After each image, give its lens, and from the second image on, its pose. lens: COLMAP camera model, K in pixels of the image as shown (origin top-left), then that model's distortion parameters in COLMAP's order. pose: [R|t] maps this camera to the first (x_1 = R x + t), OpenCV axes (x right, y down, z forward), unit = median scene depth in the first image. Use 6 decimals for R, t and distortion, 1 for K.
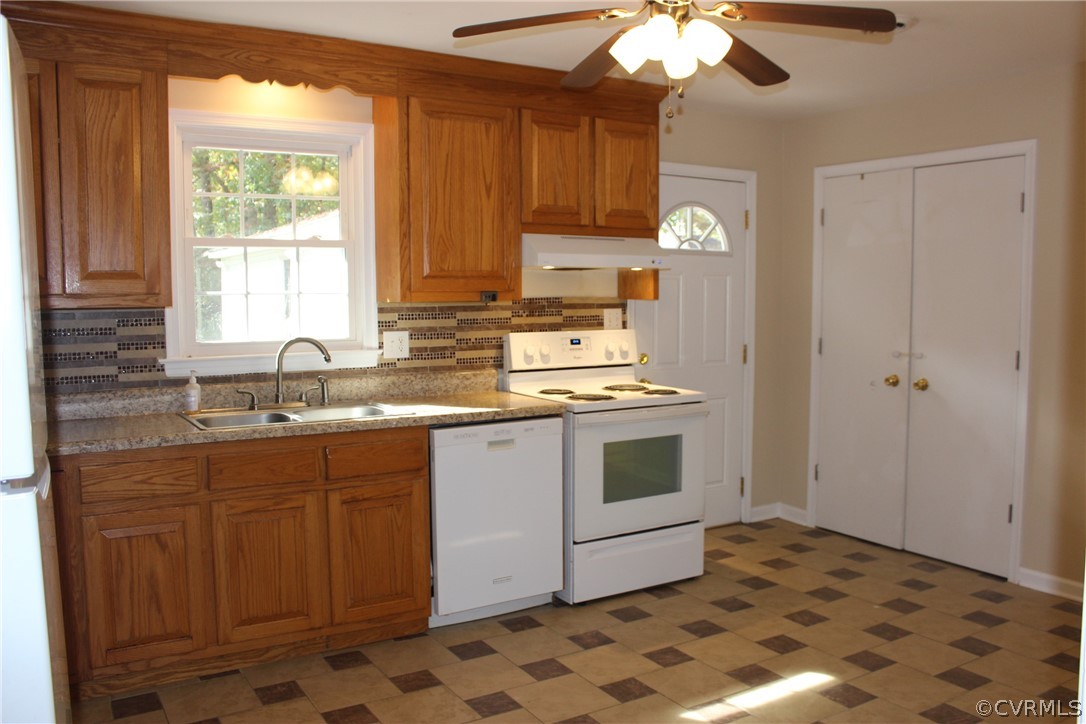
lens RADIAL K [[906.9, 0, 545.8], [0, 906.9, 364.2], [0, 0, 1]] dist [-0.146291, 0.128280]
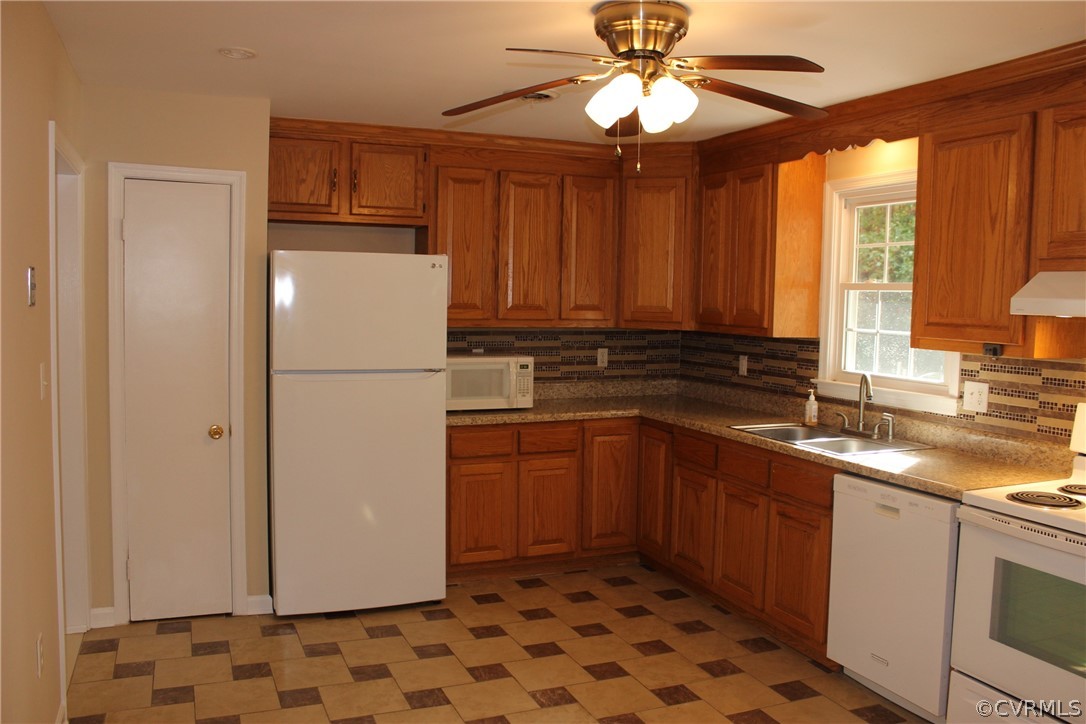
lens RADIAL K [[906.9, 0, 545.8], [0, 906.9, 364.2], [0, 0, 1]] dist [-0.146291, 0.128280]
pose [[-0.152873, 0.076541, -0.985277, 0.816954], [-0.098233, 0.990882, 0.092218, -0.098522], [0.983352, 0.110884, -0.143960, 0.734432]]
